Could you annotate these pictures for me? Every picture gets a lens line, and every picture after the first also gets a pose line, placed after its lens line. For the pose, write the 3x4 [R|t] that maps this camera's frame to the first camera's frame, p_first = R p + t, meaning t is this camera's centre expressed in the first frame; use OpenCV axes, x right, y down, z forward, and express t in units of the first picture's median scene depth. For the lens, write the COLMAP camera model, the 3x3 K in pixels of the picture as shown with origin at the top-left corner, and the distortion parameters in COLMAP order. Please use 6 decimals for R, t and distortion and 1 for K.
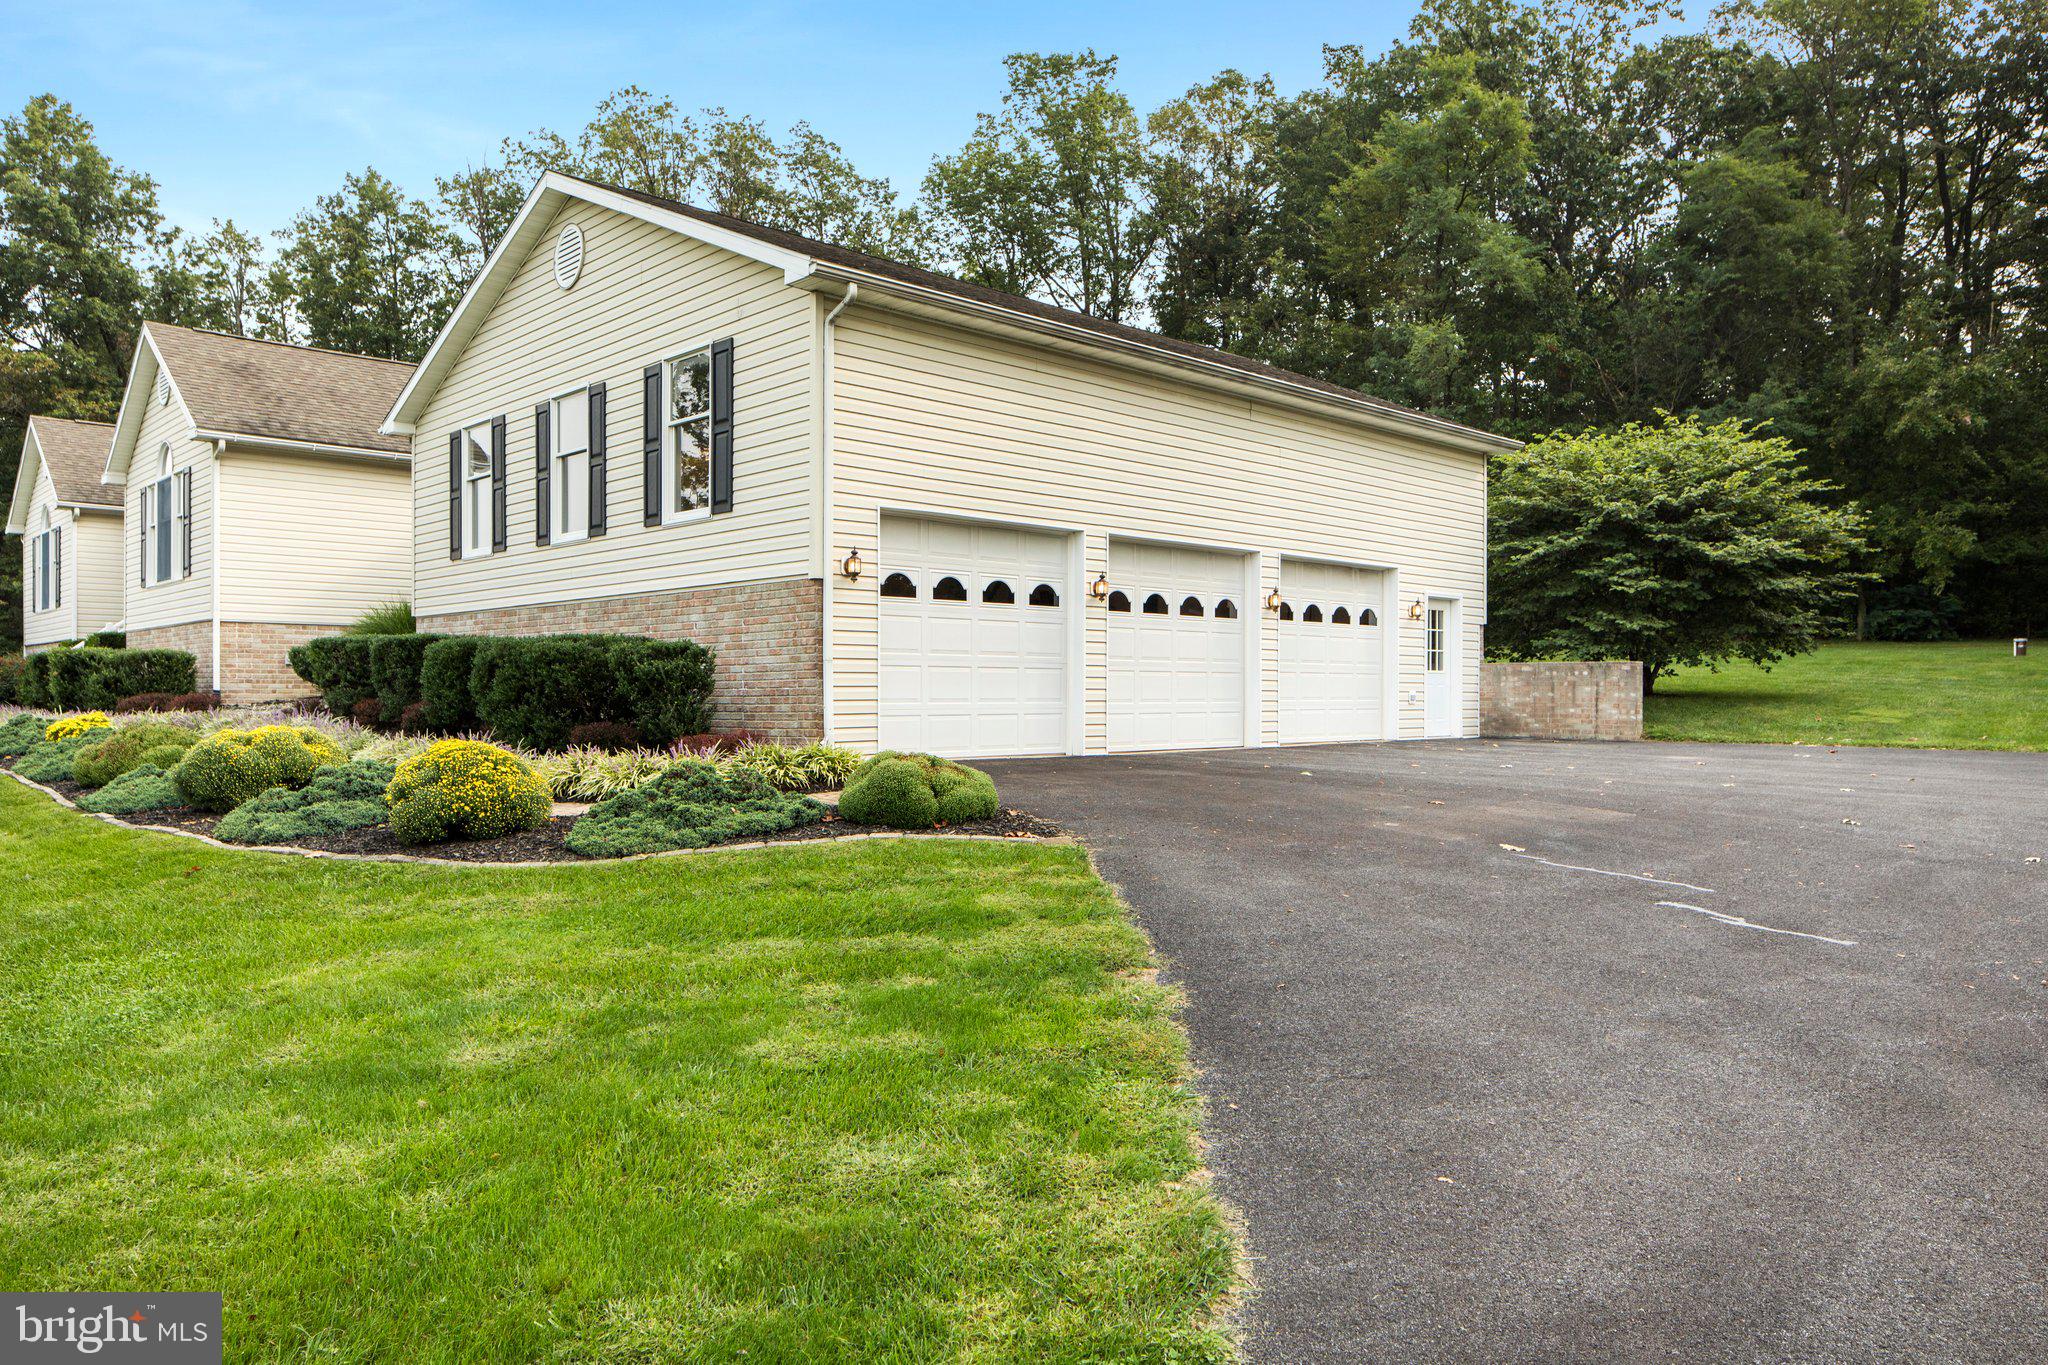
lens RADIAL K [[1389.4, 0, 1020.2], [0, 1389.4, 680.6], [0, 0, 1]] dist [-0.010798, 0.003002]
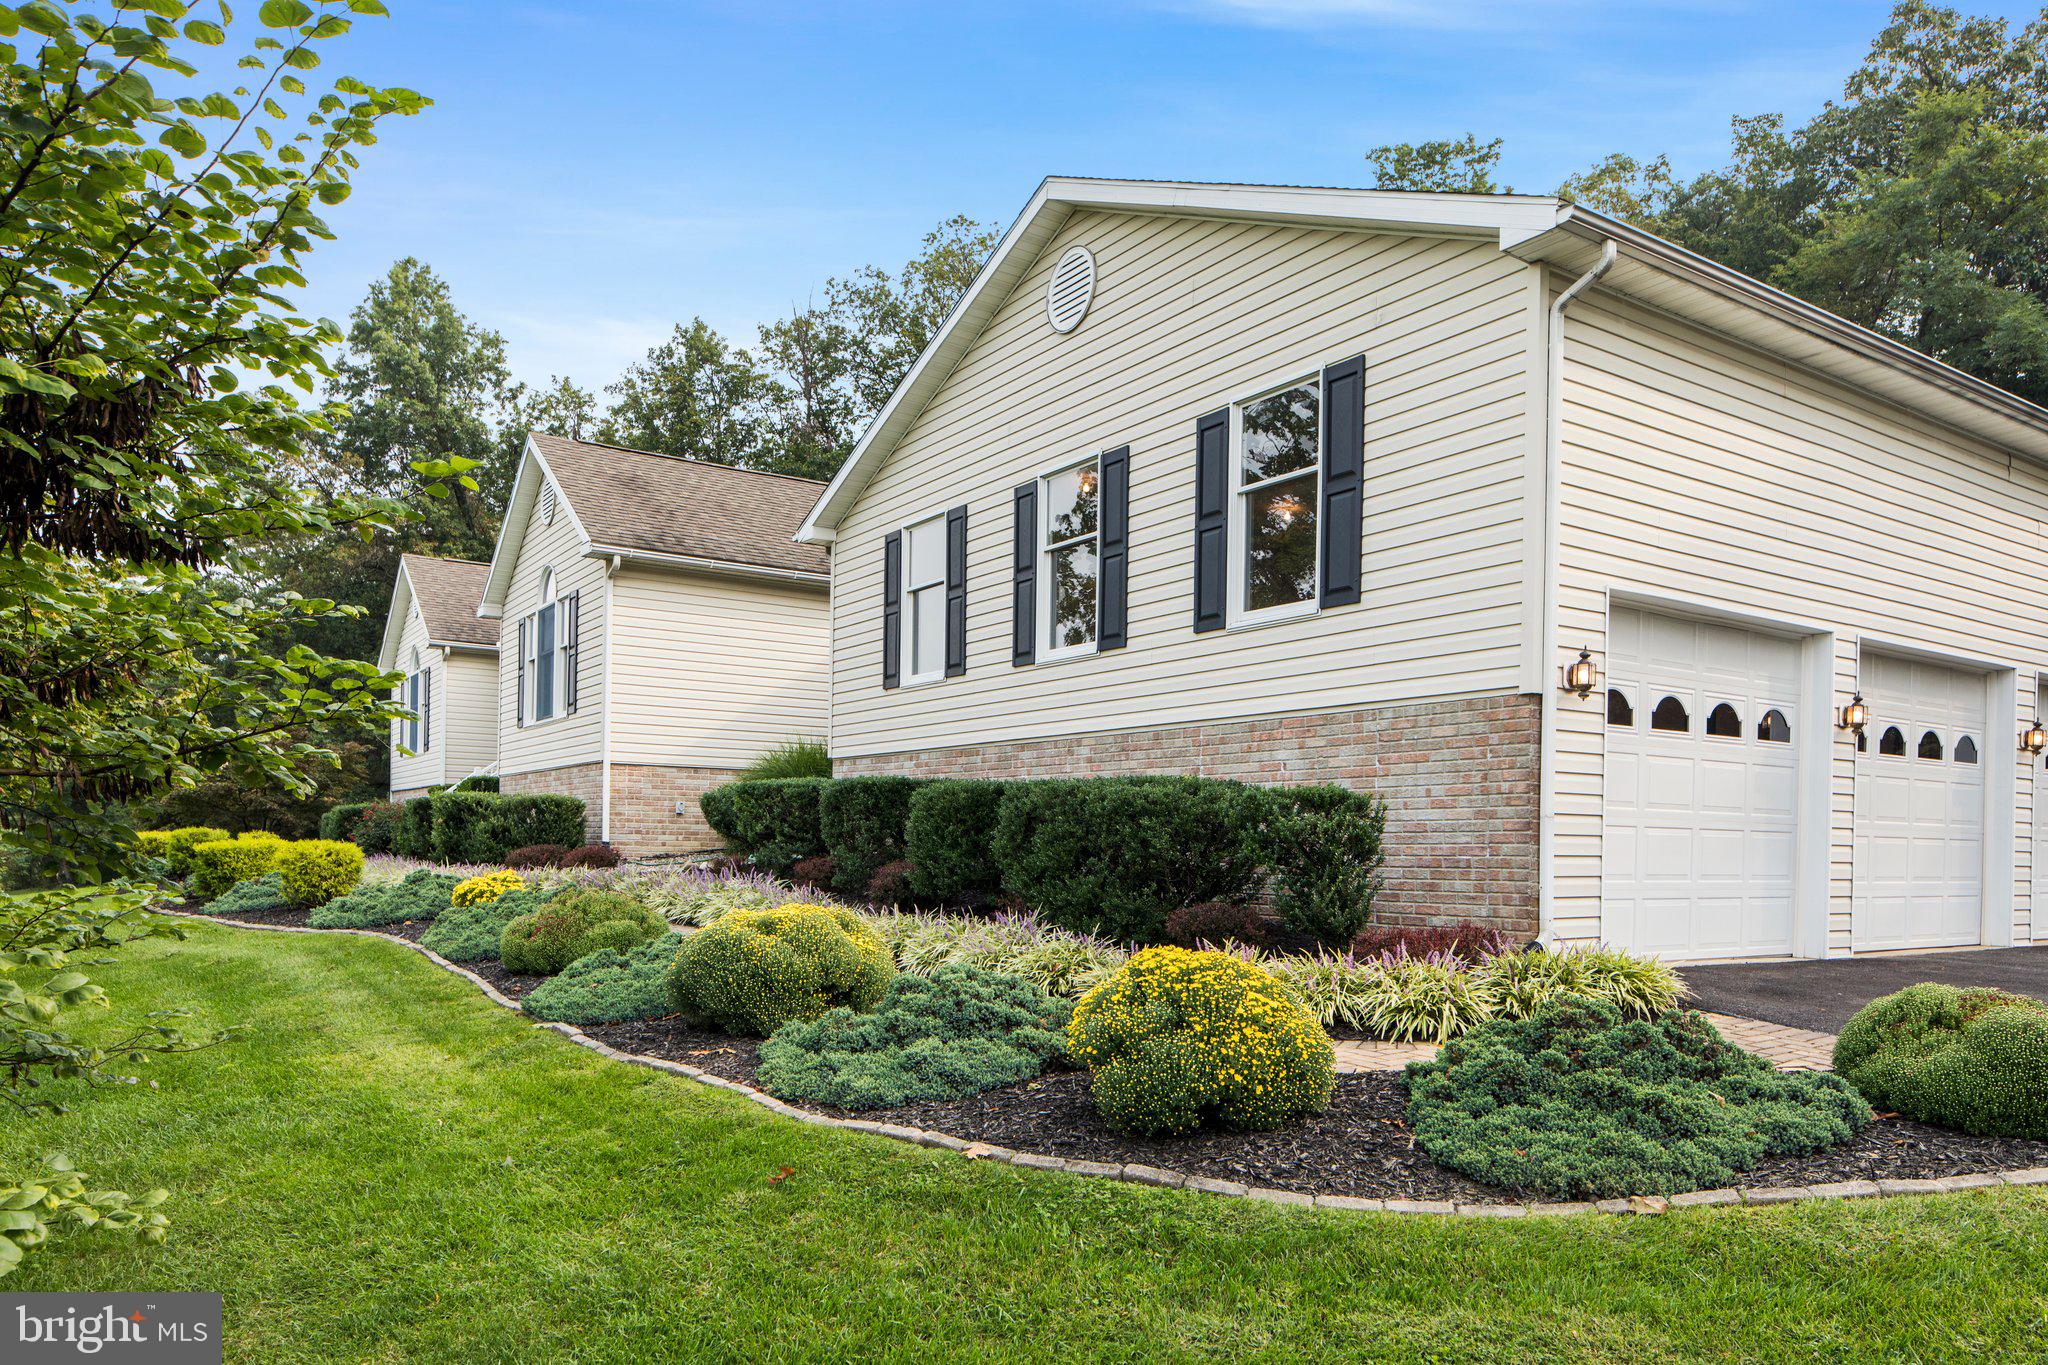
lens RADIAL K [[1389.4, 0, 1020.2], [0, 1389.4, 823.7], [0, 0, 1]] dist [-0.010798, 0.003002]
pose [[0.983113, 0.012429, -0.182577, -0.165184], [-0.014027, 0.999874, -0.007461, -0.001730], [0.182461, 0.009896, 0.983163, 0.188154]]
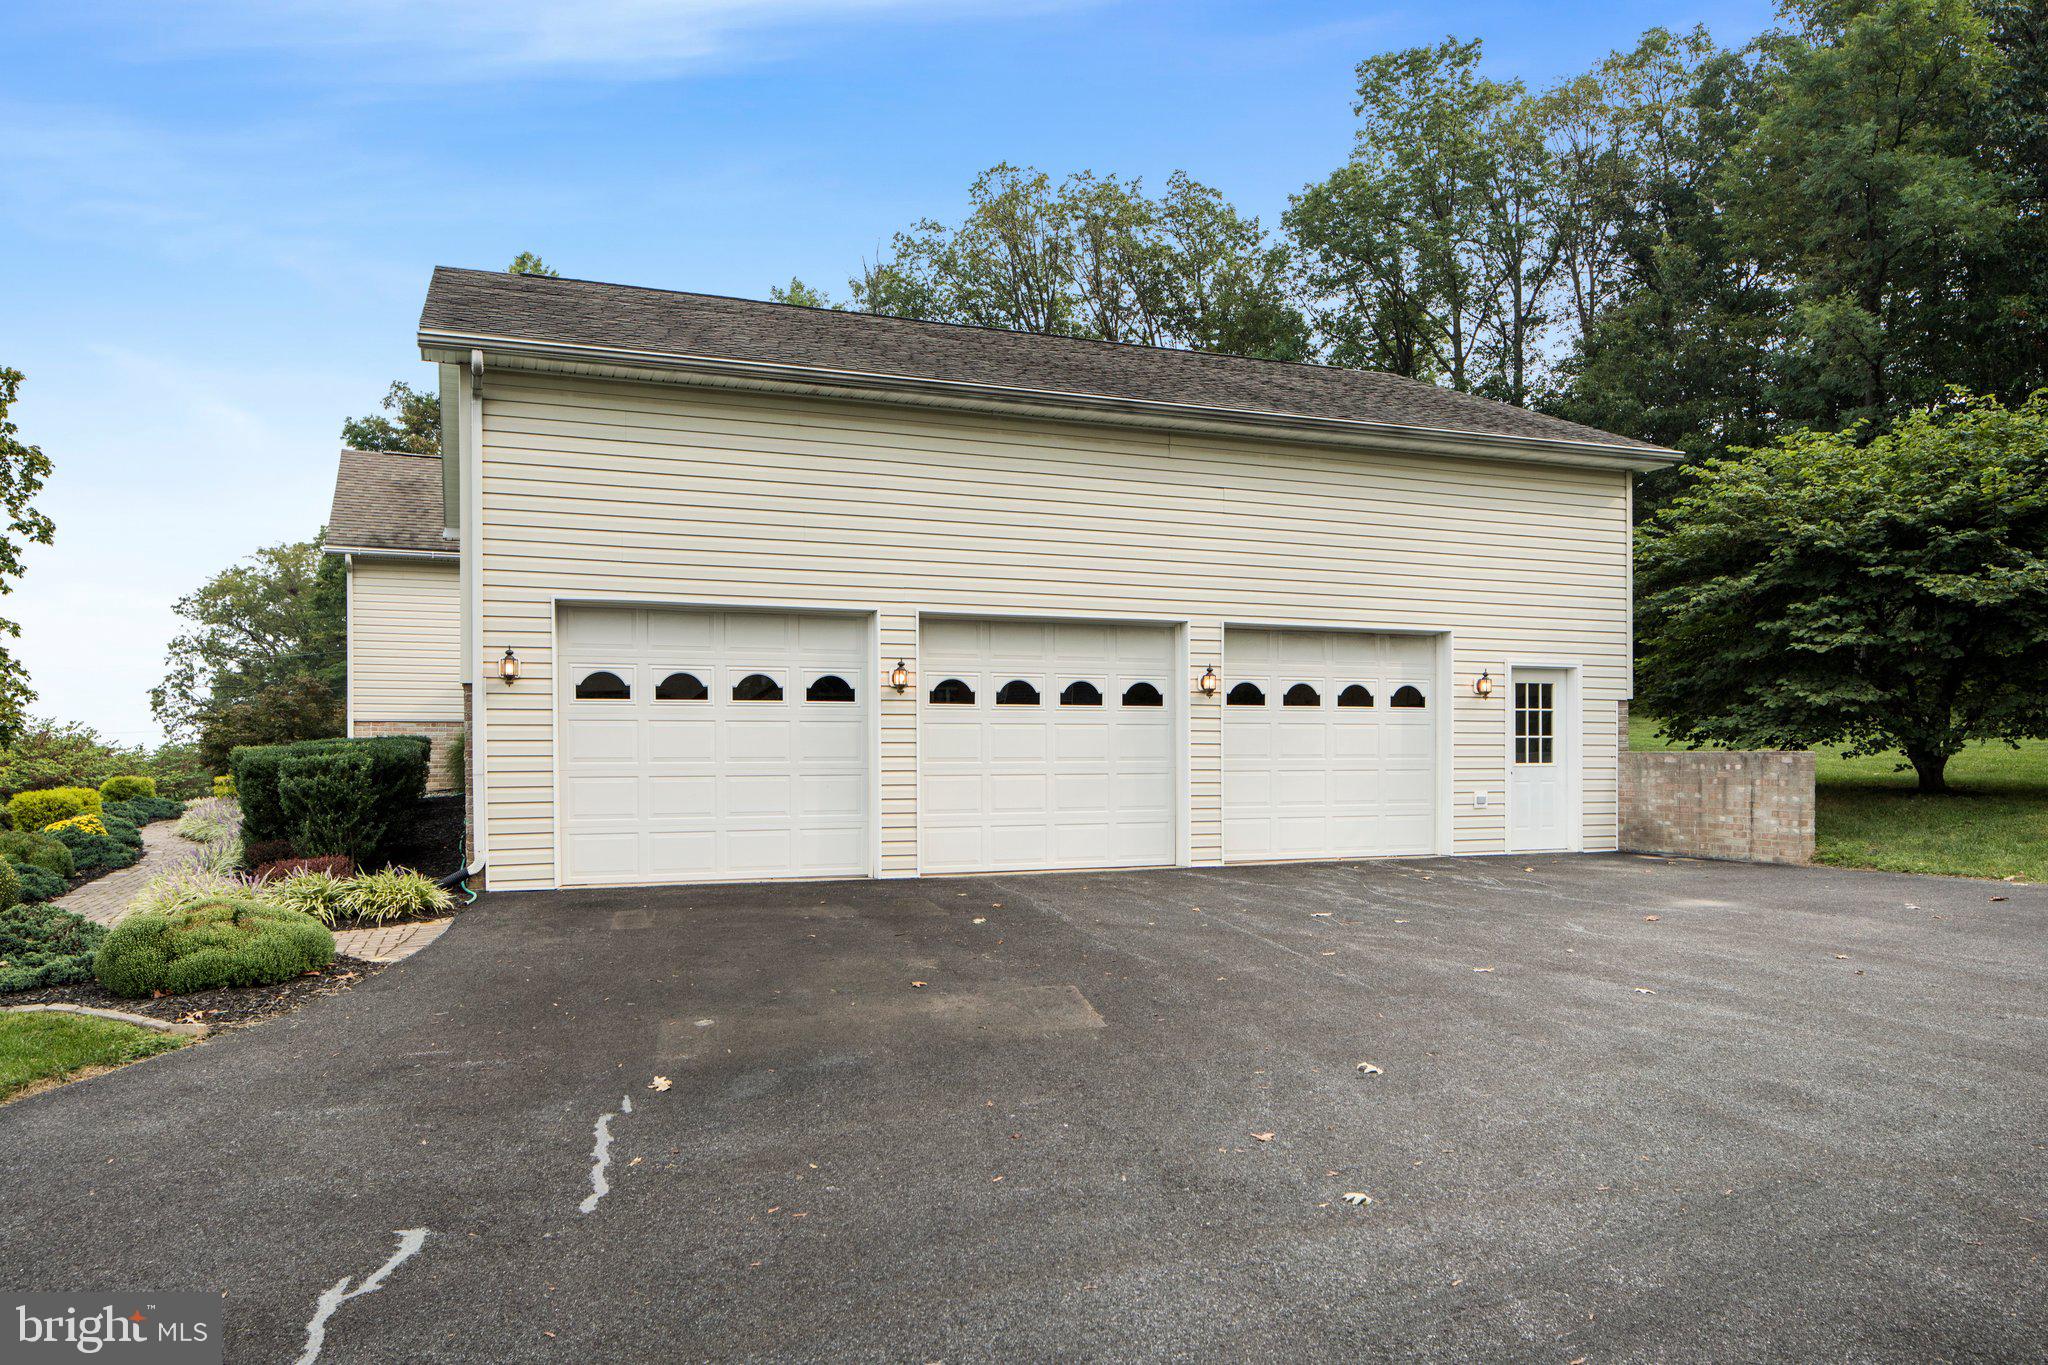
lens RADIAL K [[1389.4, 0, 1022.0], [0, 1389.4, 768.1], [0, 0, 1]] dist [-0.010798, 0.003002]
pose [[0.926219, -0.001678, -0.376982, 0.325221], [0.008299, 0.999839, 0.015940, -0.018914], [0.376894, -0.017892, 0.926083, 0.190567]]
